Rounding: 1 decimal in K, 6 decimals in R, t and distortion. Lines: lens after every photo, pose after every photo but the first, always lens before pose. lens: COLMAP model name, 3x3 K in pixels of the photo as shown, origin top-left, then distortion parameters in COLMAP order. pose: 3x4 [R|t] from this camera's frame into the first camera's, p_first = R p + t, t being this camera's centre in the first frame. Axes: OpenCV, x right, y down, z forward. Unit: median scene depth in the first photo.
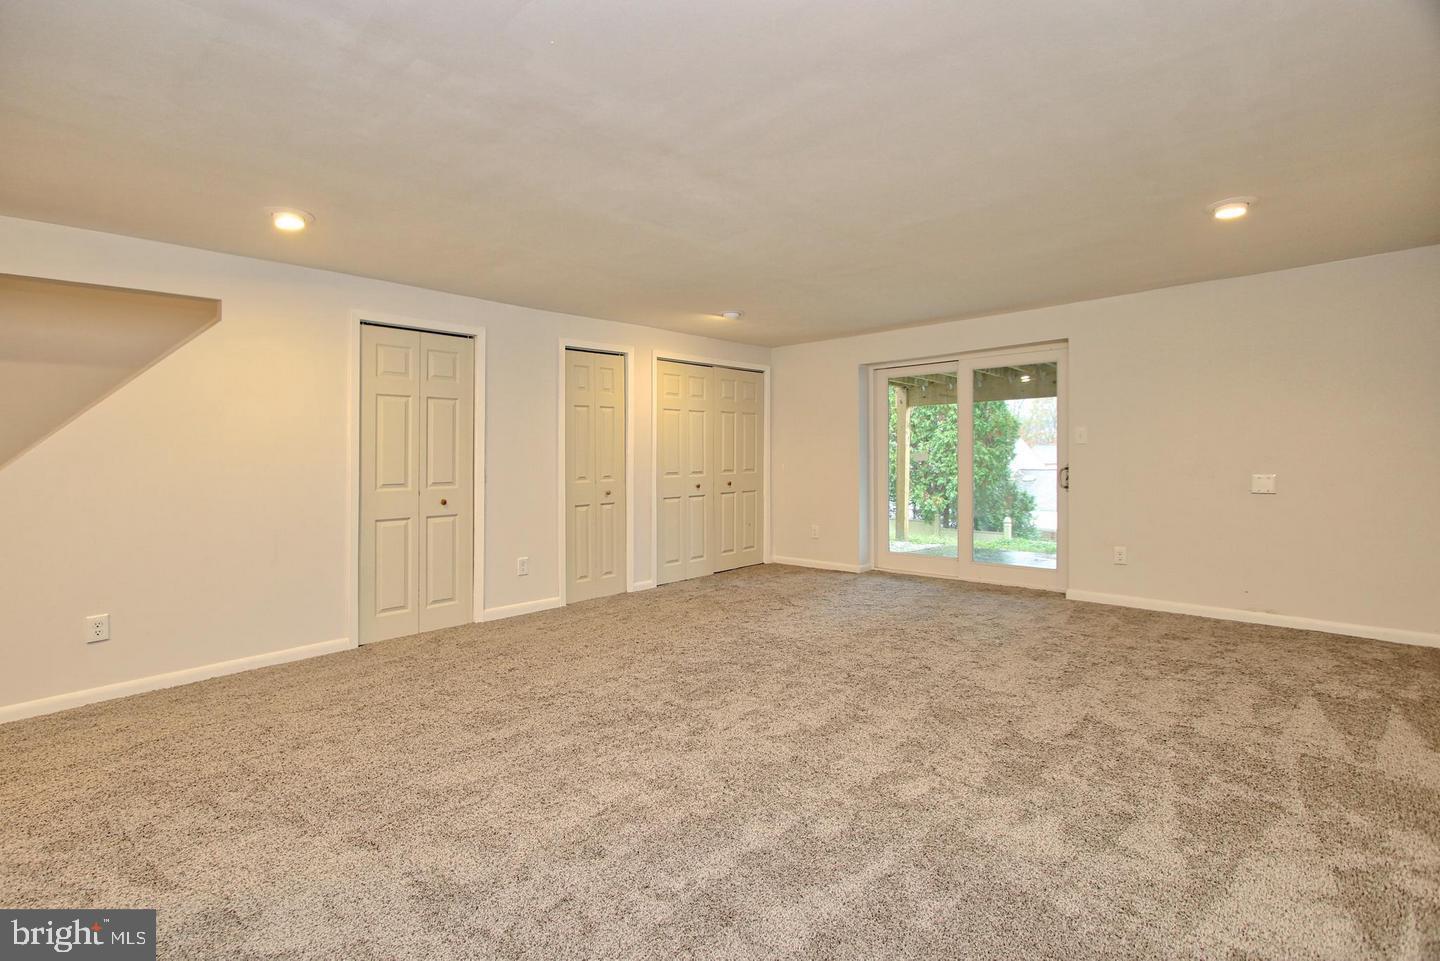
lens RADIAL K [[664.9, 0, 683.8], [0, 664.9, 466.3], [0, 0, 1]] dist [-0.014224, -0.000303]
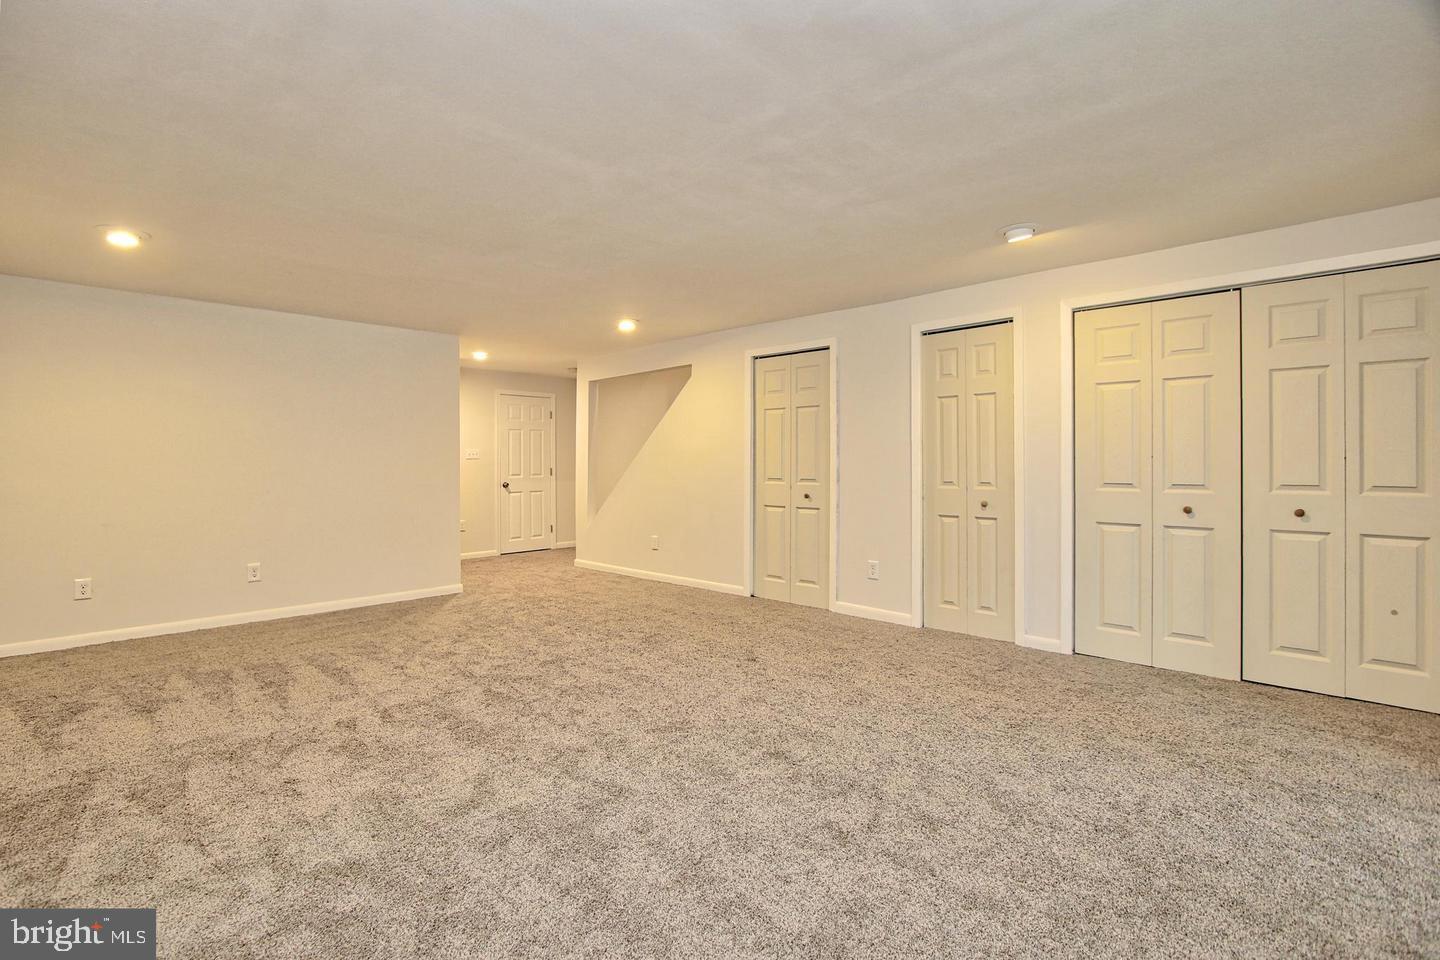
lens RADIAL K [[664.9, 0, 694.1], [0, 664.9, 438.8], [0, 0, 1]] dist [-0.014224, -0.000303]
pose [[0.011970, -0.015169, -0.999813, 0.695137], [-0.006254, 0.999864, -0.015245, -0.023649], [0.999909, 0.006436, 0.011874, 0.687508]]
